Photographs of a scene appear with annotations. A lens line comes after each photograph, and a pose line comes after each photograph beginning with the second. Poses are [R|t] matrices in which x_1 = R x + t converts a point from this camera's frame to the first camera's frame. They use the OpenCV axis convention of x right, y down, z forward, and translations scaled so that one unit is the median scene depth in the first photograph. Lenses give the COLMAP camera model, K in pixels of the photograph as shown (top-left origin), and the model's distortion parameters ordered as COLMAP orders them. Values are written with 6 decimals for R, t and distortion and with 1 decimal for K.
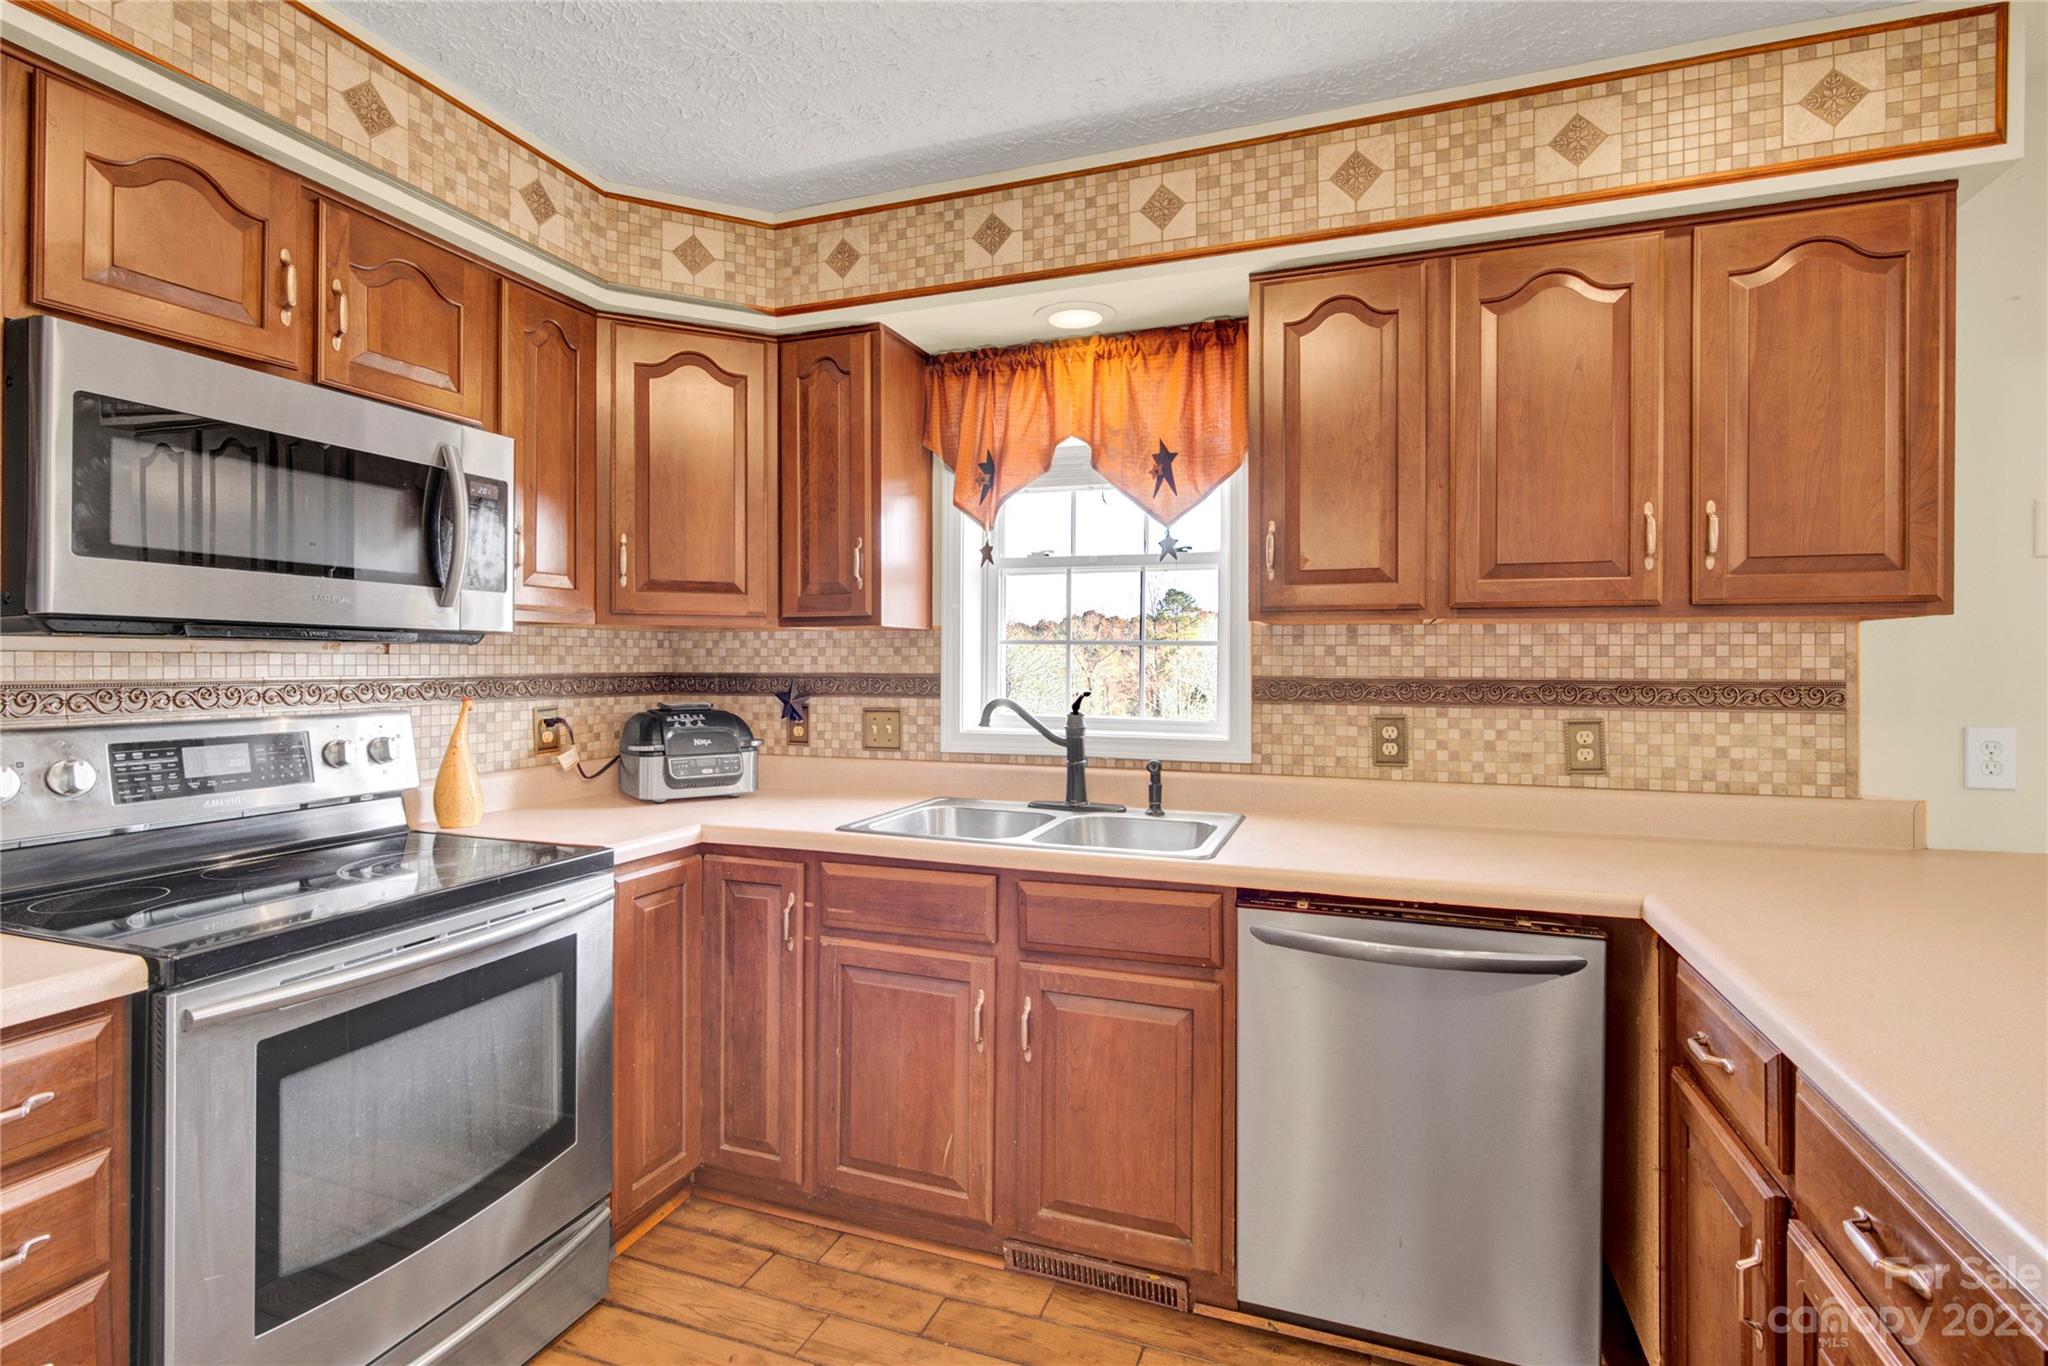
lens RADIAL K [[973.0, 0, 1022.9], [0, 973.0, 667.7], [0, 0, 1]] dist [0.021885, 0.000337]
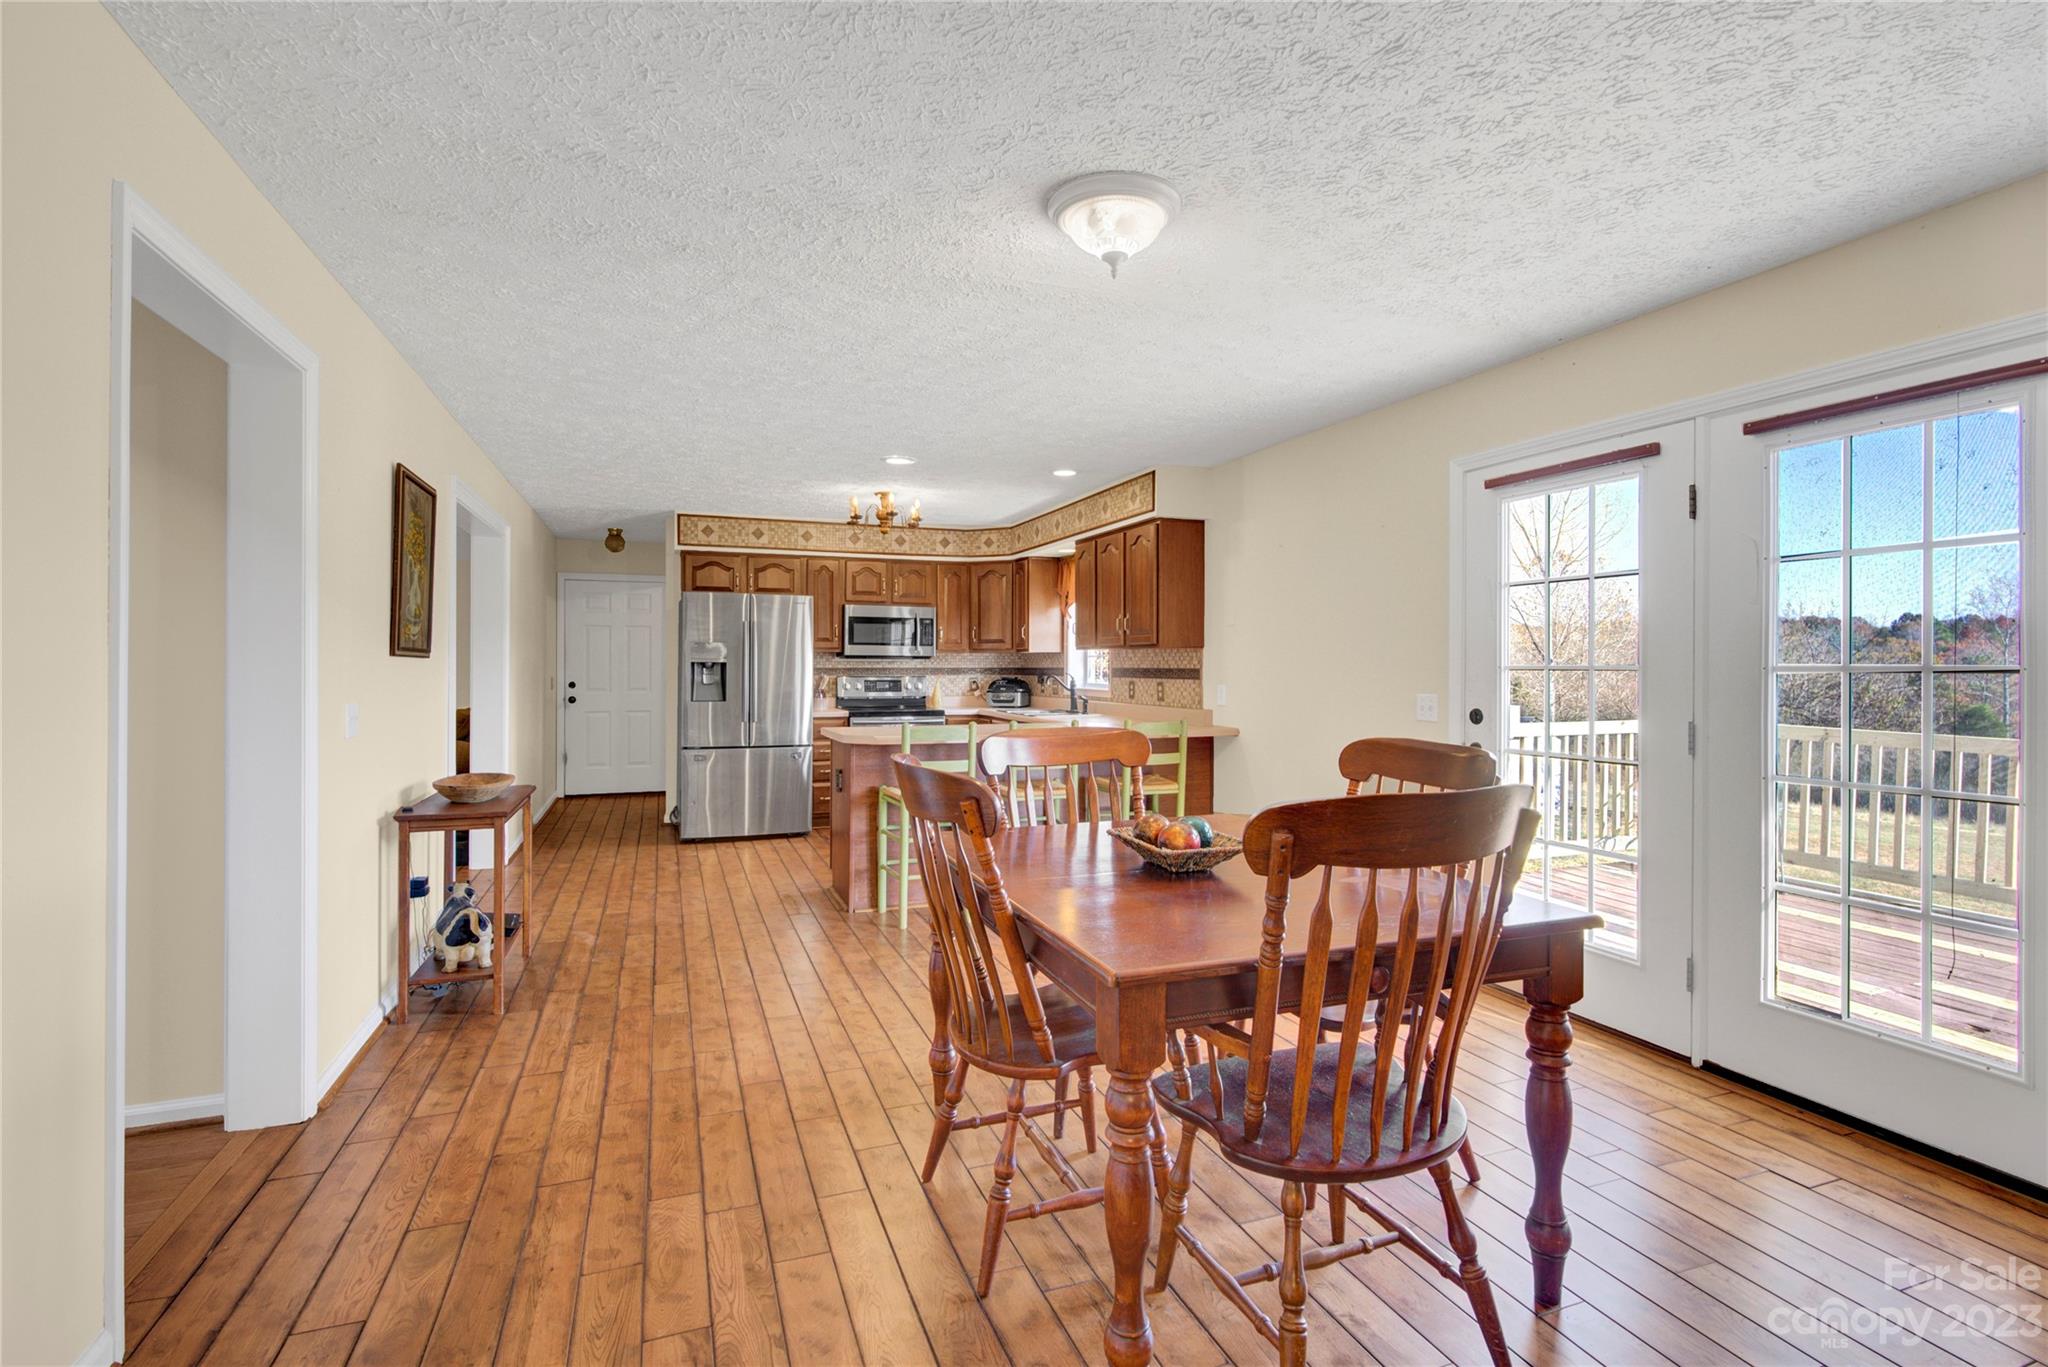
lens RADIAL K [[973.0, 0, 1024.9], [0, 973.0, 673.9], [0, 0, 1]] dist [0.021885, 0.000337]
pose [[0.646459, 0.005498, -0.762929, 2.560558], [-0.004148, 0.999985, 0.003692, 0.019431], [0.762938, 0.000778, 0.646471, -1.188545]]
